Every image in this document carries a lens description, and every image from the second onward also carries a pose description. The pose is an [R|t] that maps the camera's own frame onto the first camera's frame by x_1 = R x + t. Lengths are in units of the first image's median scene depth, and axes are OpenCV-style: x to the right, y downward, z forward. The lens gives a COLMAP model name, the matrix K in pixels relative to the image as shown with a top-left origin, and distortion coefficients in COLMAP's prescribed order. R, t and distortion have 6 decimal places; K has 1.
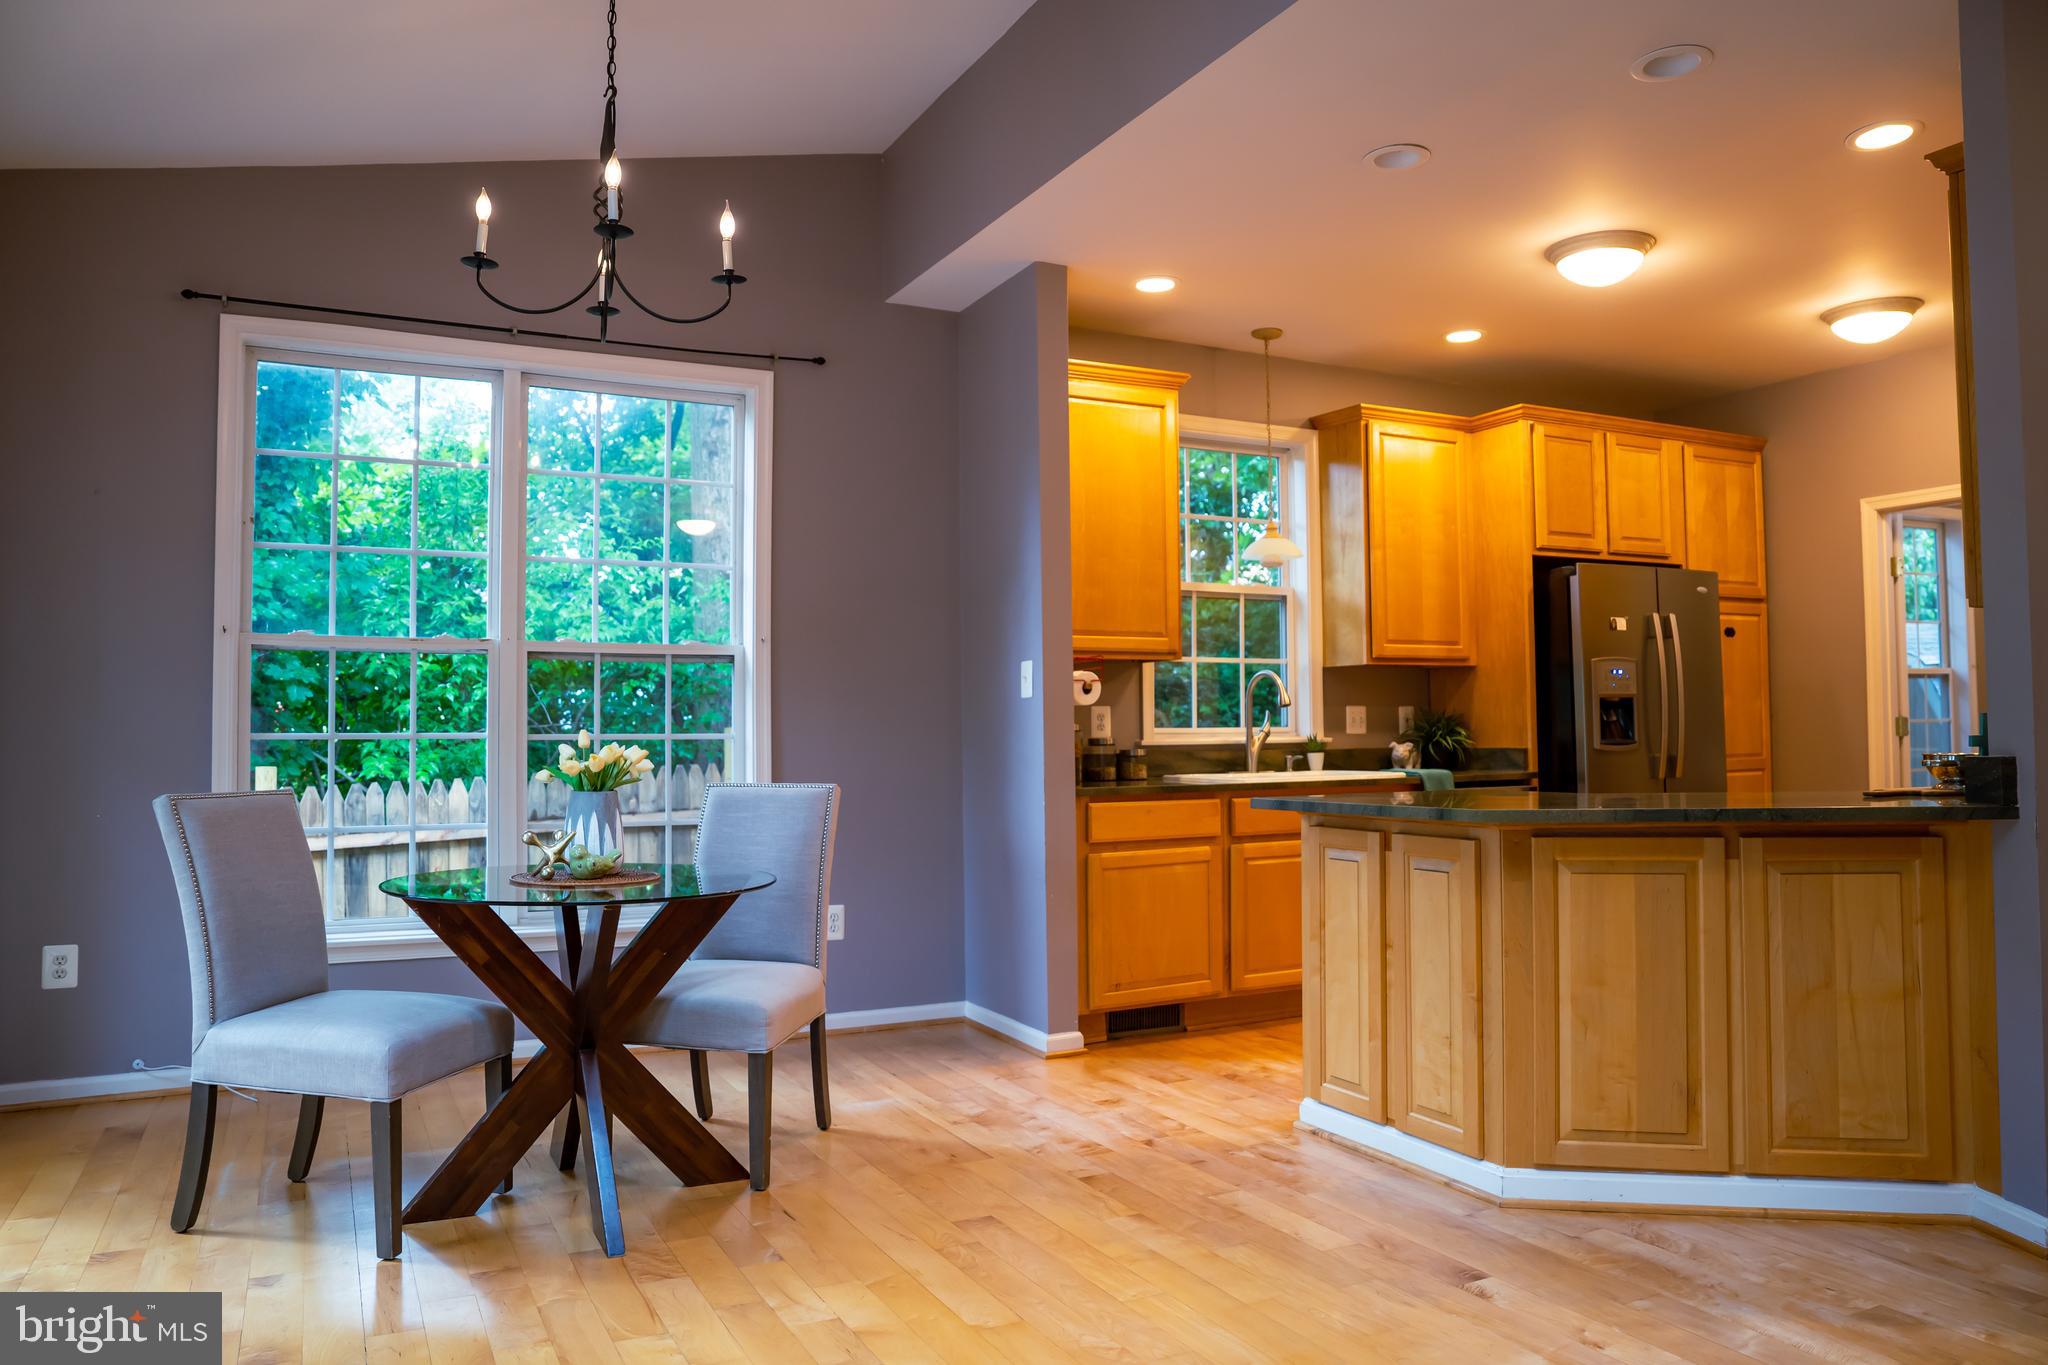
lens RADIAL K [[1390.8, 0, 1024.0], [0, 1390.8, 682.5], [0, 0, 1]] dist [-0.161041, 0.146794]
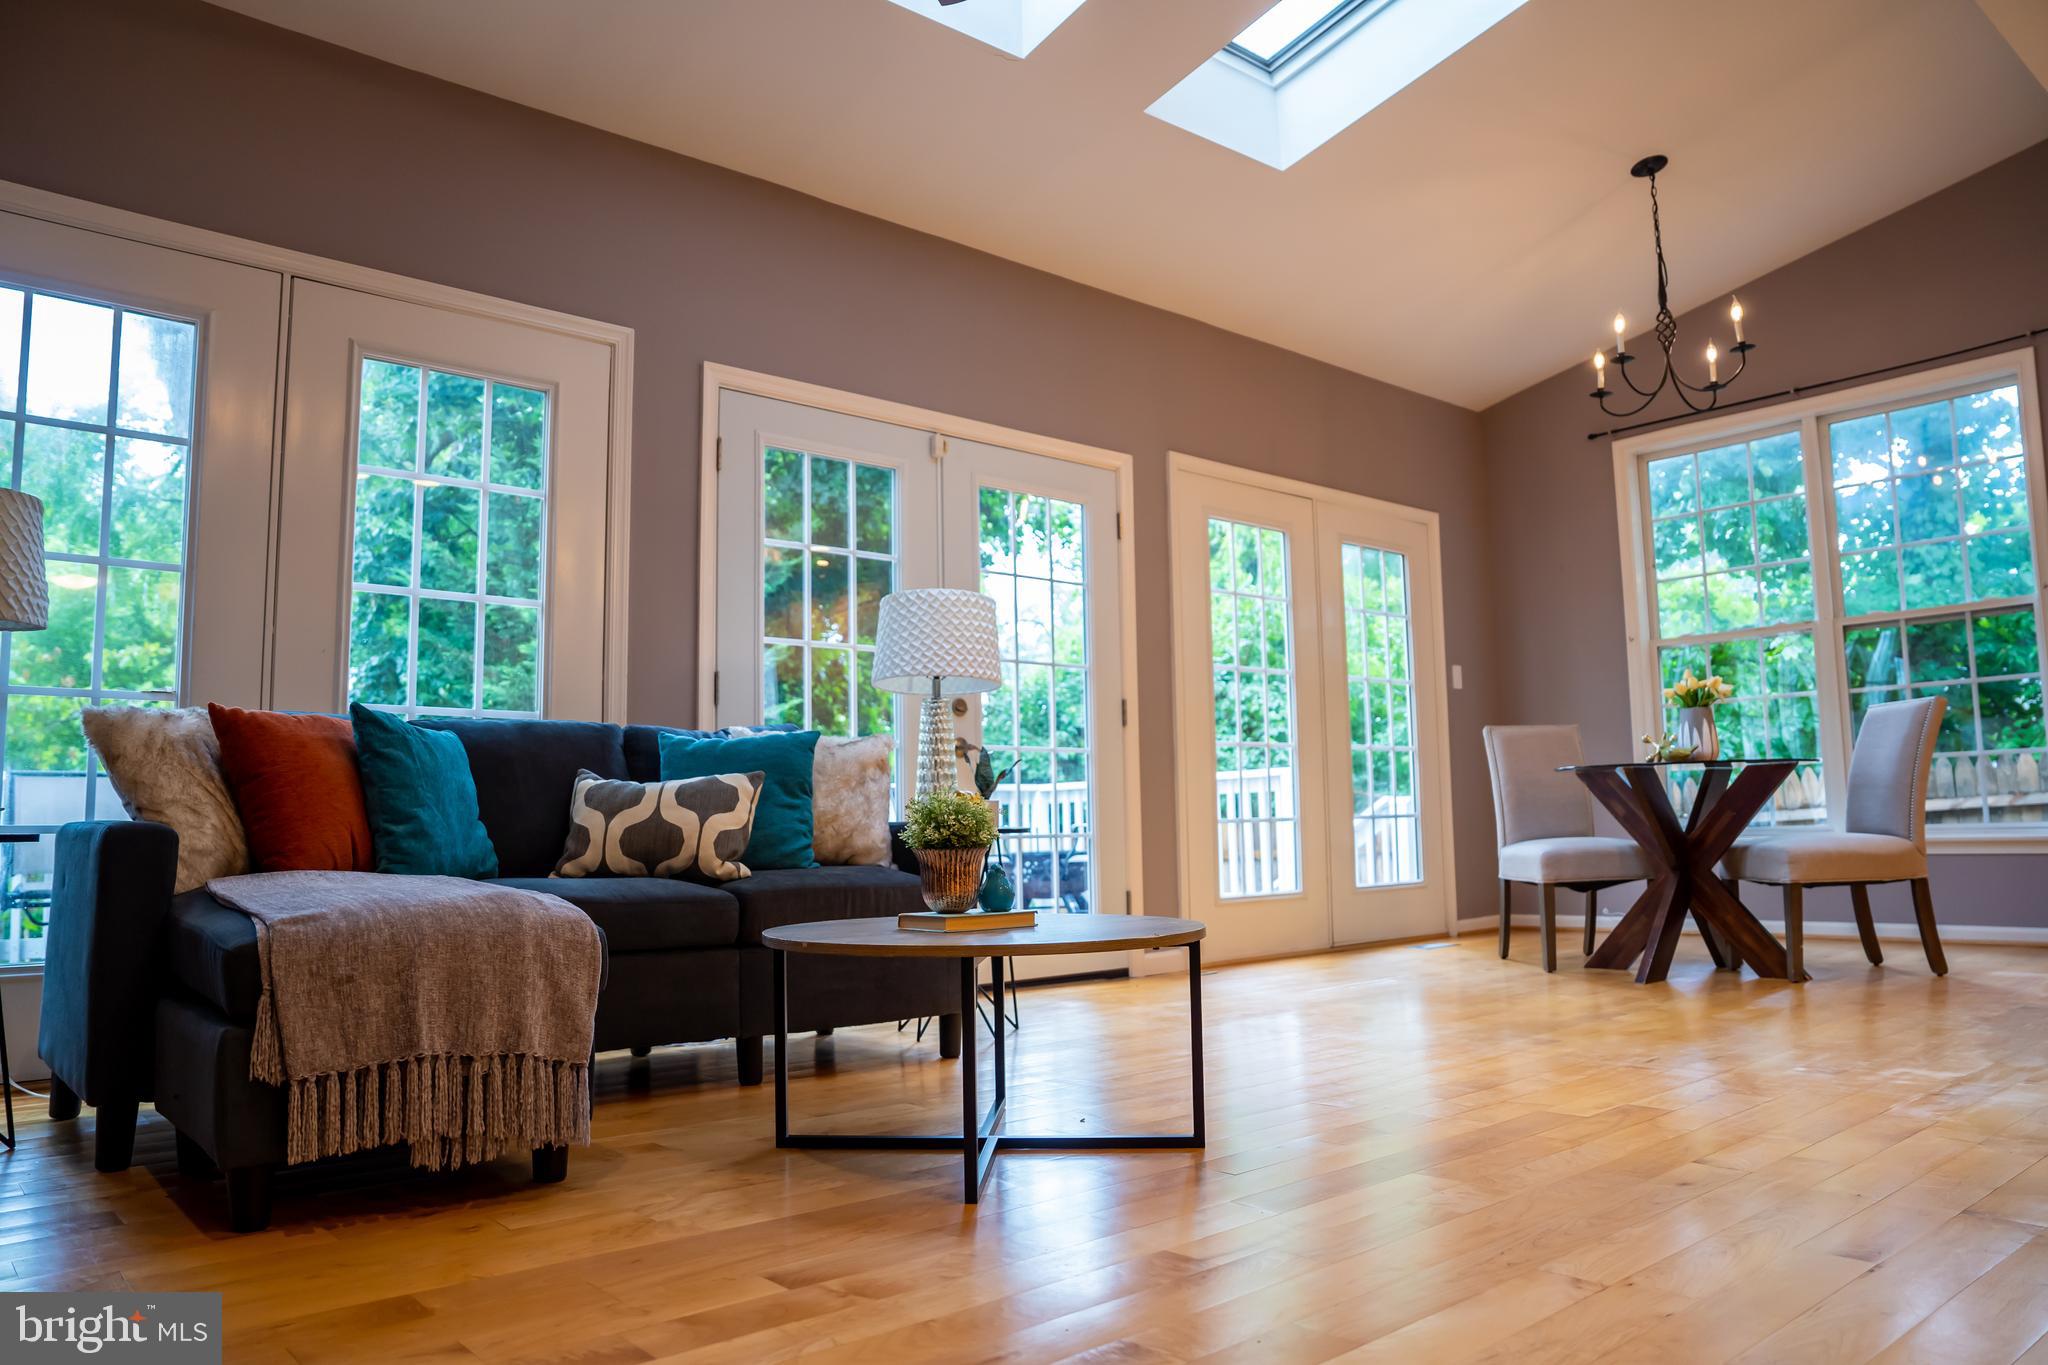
lens RADIAL K [[1390.8, 0, 1024.0], [0, 1390.8, 682.5], [0, 0, 1]] dist [-0.161041, 0.146794]
pose [[0.206435, -0.096826, -0.973658, 0.811053], [0.054063, 0.994700, -0.087456, 0.114437], [0.976966, -0.034585, 0.210576, -0.038464]]
